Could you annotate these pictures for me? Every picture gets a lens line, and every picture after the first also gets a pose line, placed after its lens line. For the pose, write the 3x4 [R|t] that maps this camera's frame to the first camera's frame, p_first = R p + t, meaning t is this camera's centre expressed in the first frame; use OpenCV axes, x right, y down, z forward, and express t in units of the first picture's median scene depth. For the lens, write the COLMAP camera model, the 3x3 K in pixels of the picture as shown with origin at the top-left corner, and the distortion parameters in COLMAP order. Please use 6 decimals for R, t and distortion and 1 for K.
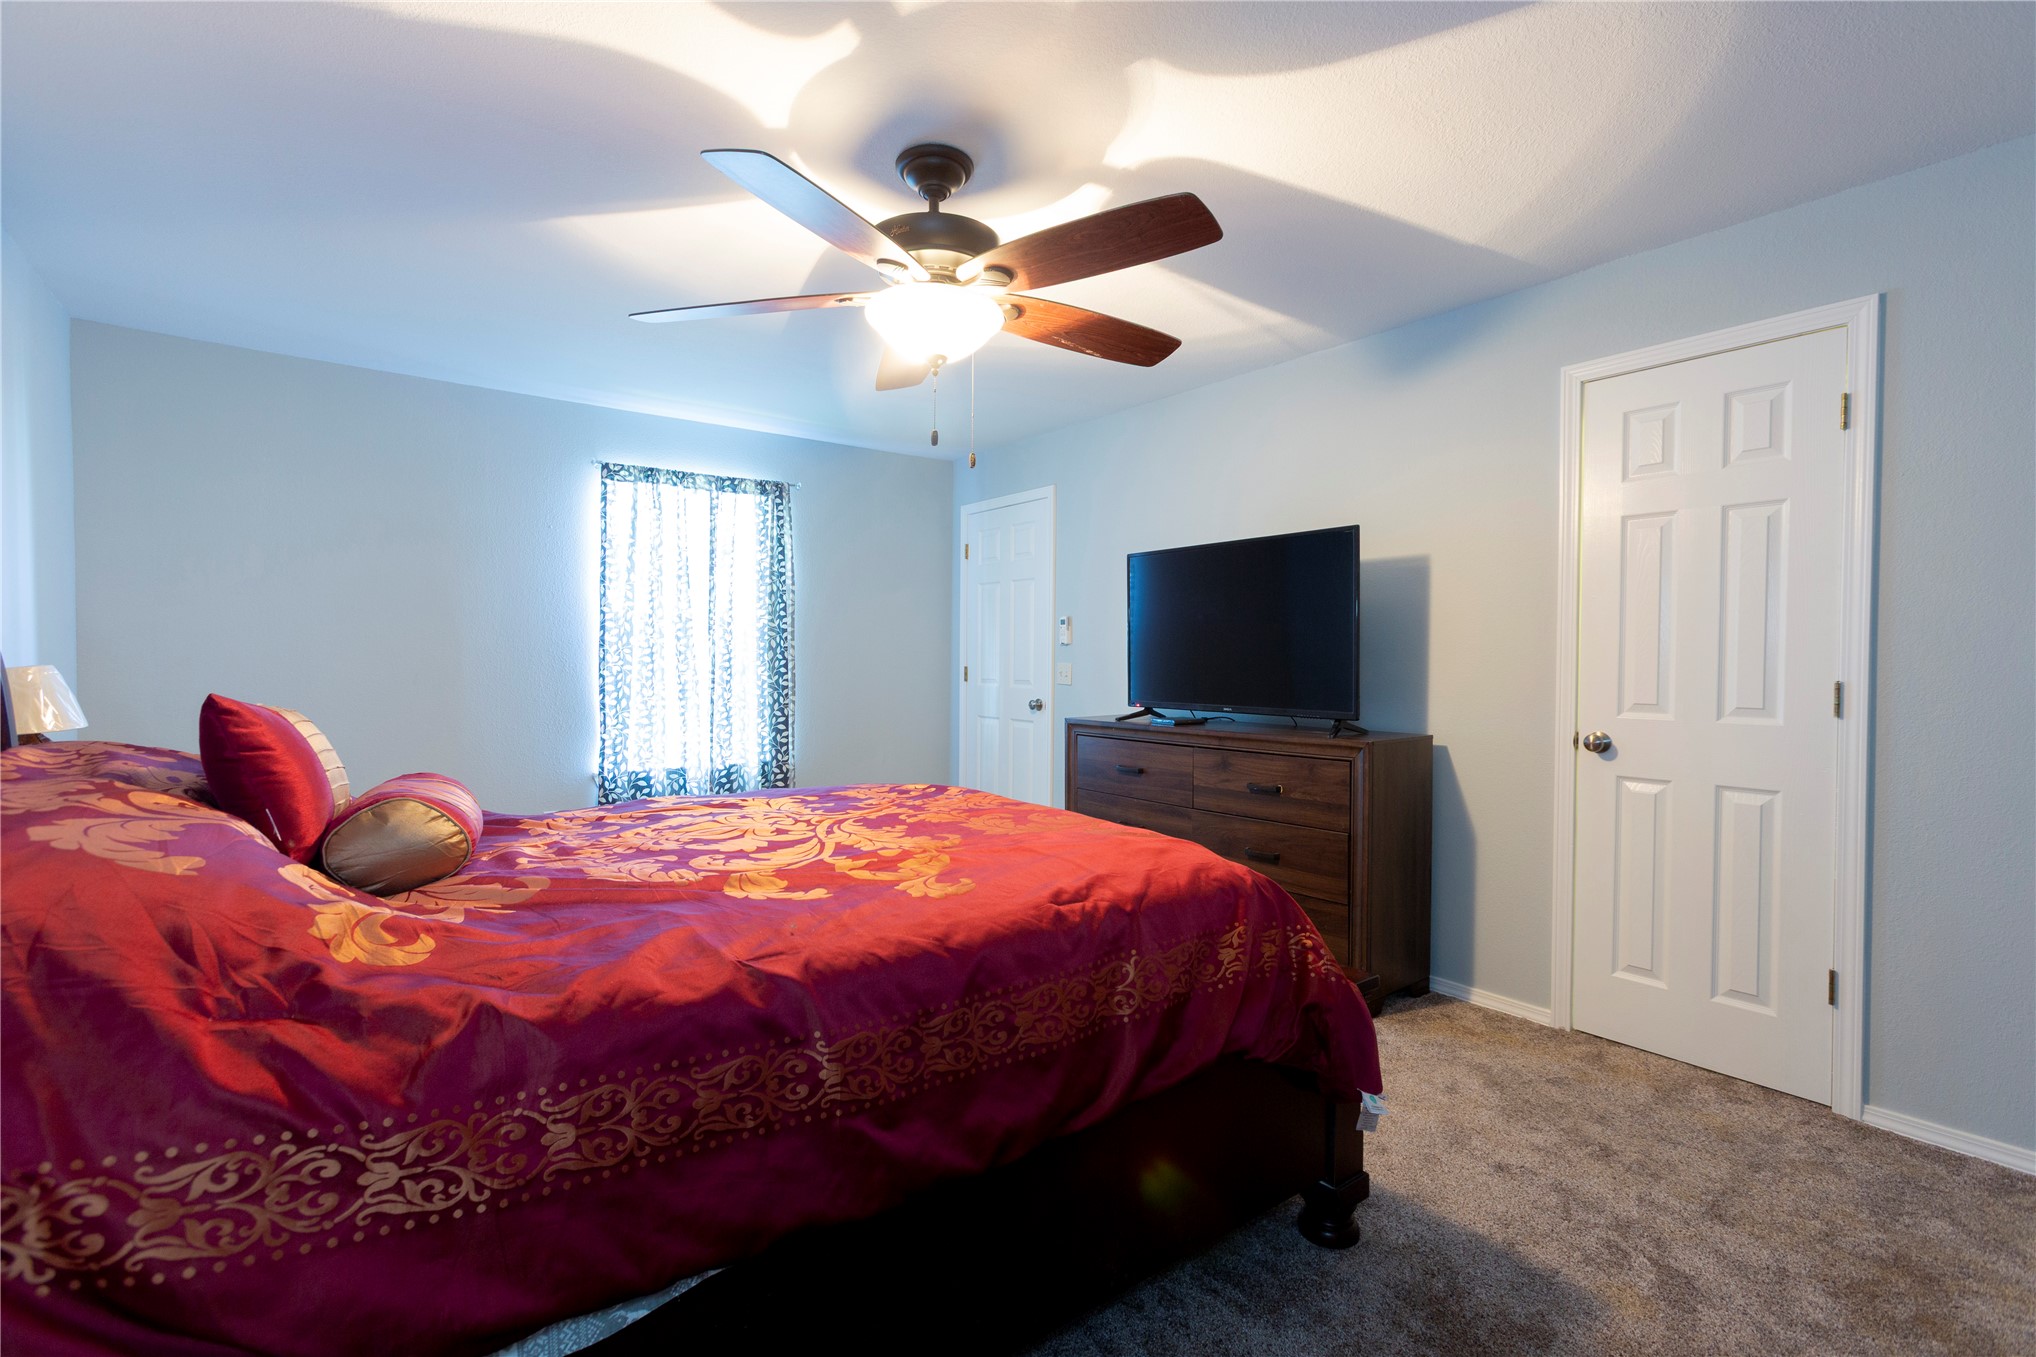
lens RADIAL K [[908.5, 0, 1022.3], [0, 908.5, 675.0], [0, 0, 1]] dist [0.000266, 0.000091]
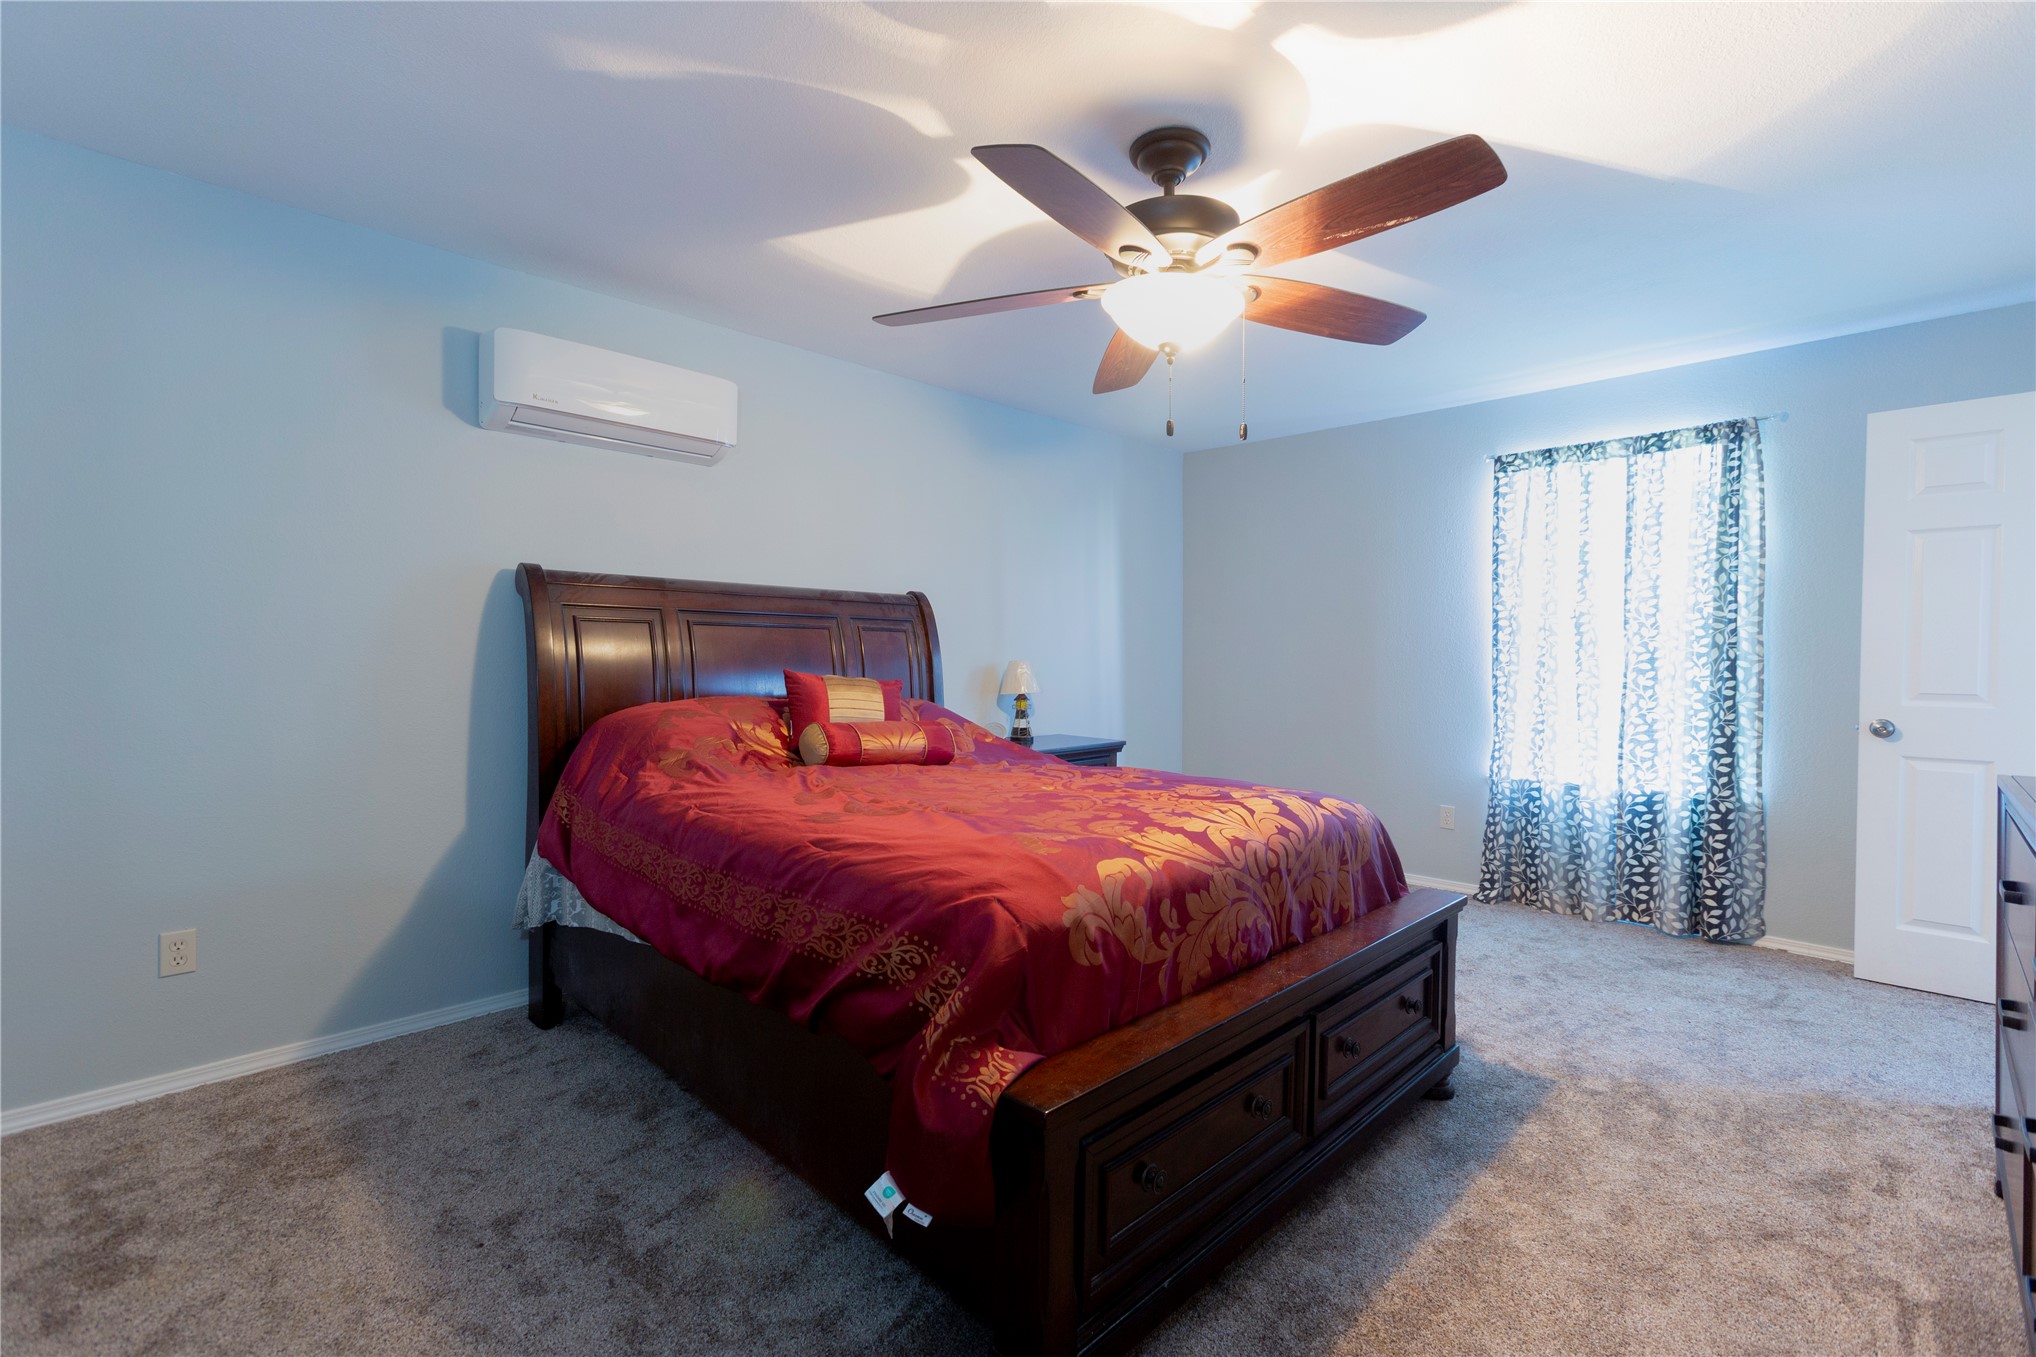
lens RADIAL K [[908.5, 0, 1022.3], [0, 908.5, 675.0], [0, 0, 1]] dist [0.000266, 0.000091]
pose [[0.145936, 0.020561, -0.989080, 0.399981], [-0.018959, 0.999659, 0.017983, -0.007918], [0.989112, 0.016127, 0.146276, 0.336250]]
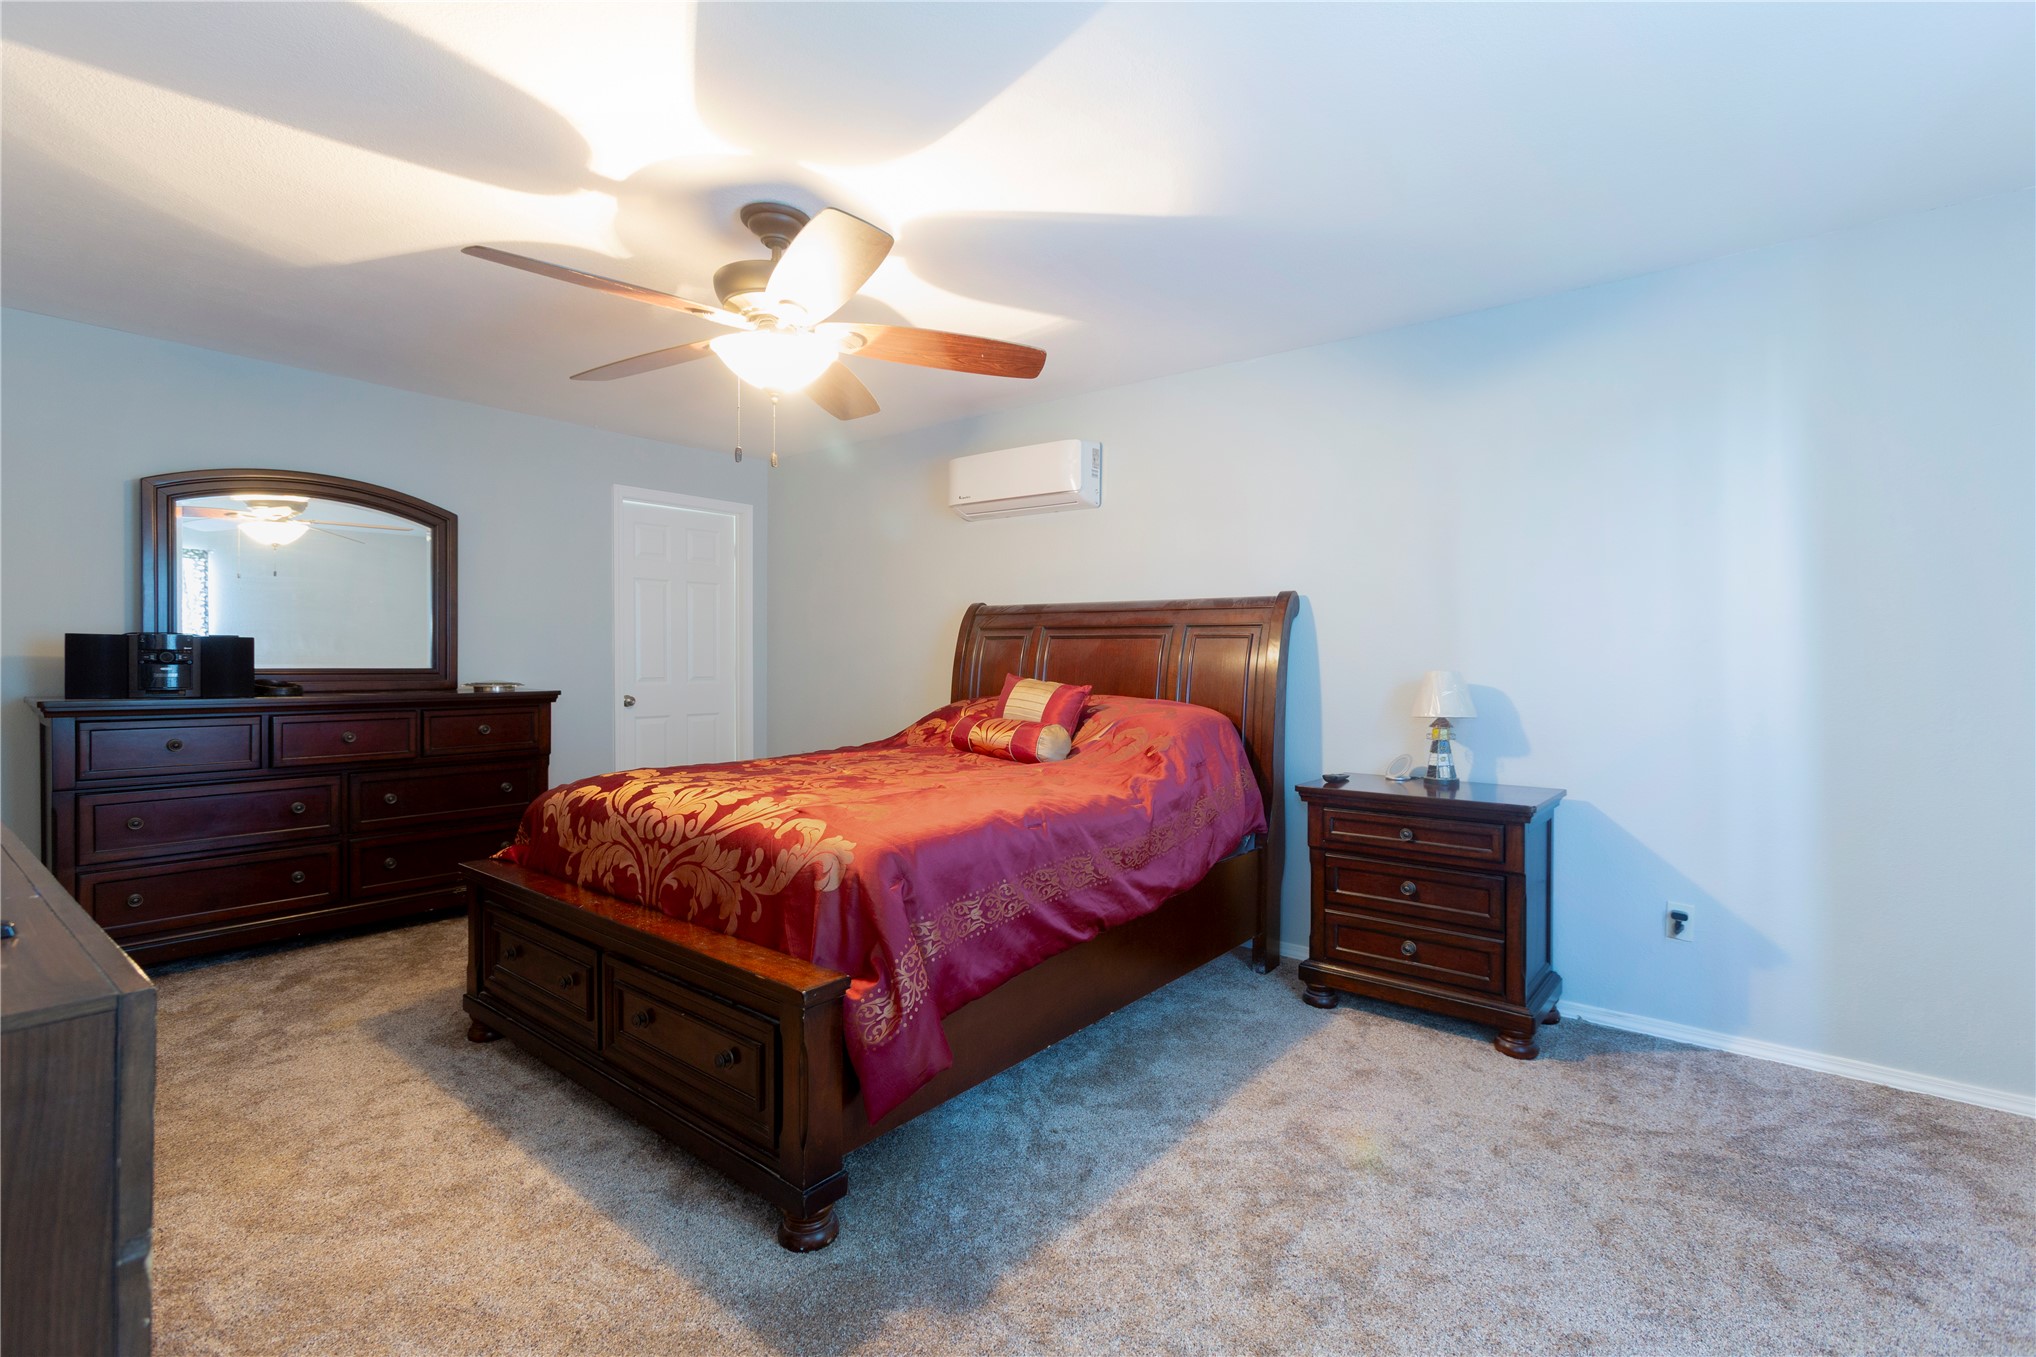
lens RADIAL K [[908.5, 0, 1022.3], [0, 908.5, 675.0], [0, 0, 1]] dist [0.000266, 0.000091]
pose [[-0.970703, -0.003651, -0.240254, -0.057075], [-0.010570, 0.999566, 0.027513, -0.017431], [0.240049, 0.029246, -0.970320, 1.020266]]
